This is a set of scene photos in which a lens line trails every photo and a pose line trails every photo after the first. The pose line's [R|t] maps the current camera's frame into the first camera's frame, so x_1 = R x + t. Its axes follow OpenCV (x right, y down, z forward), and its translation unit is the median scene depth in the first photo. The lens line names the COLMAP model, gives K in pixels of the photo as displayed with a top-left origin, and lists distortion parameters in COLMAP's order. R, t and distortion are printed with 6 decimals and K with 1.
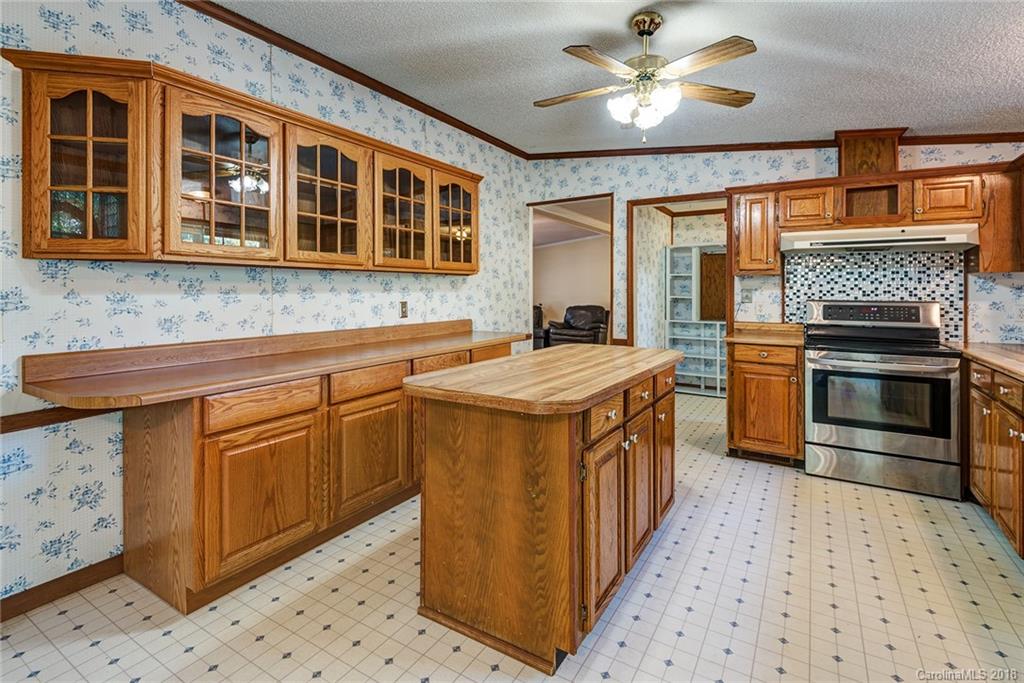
lens RADIAL K [[477.3, 0, 512.2], [0, 477.3, 296.1], [0, 0, 1]] dist [0.026313, -0.021704]
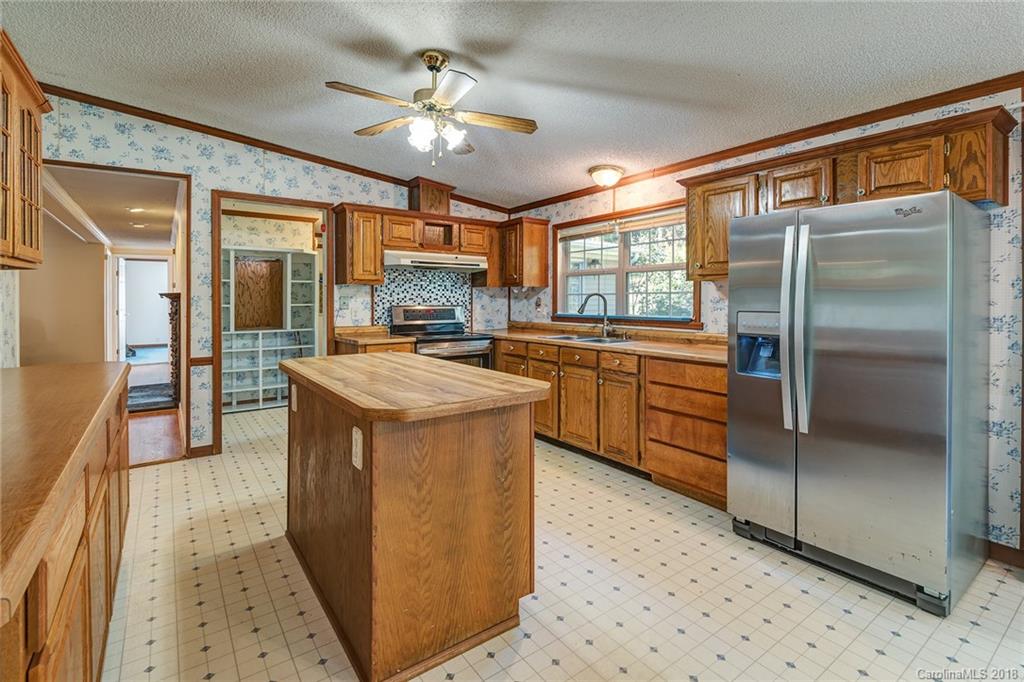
lens RADIAL K [[481.9, 0, 523.0], [0, 481.9, 307.9], [0, 0, 1]] dist [0.030689, -0.022627]
pose [[0.371414, -0.018497, 0.928283, -0.431331], [0.011649, 0.999816, 0.015262, -0.001353], [-0.928394, 0.005146, 0.371561, 0.234452]]
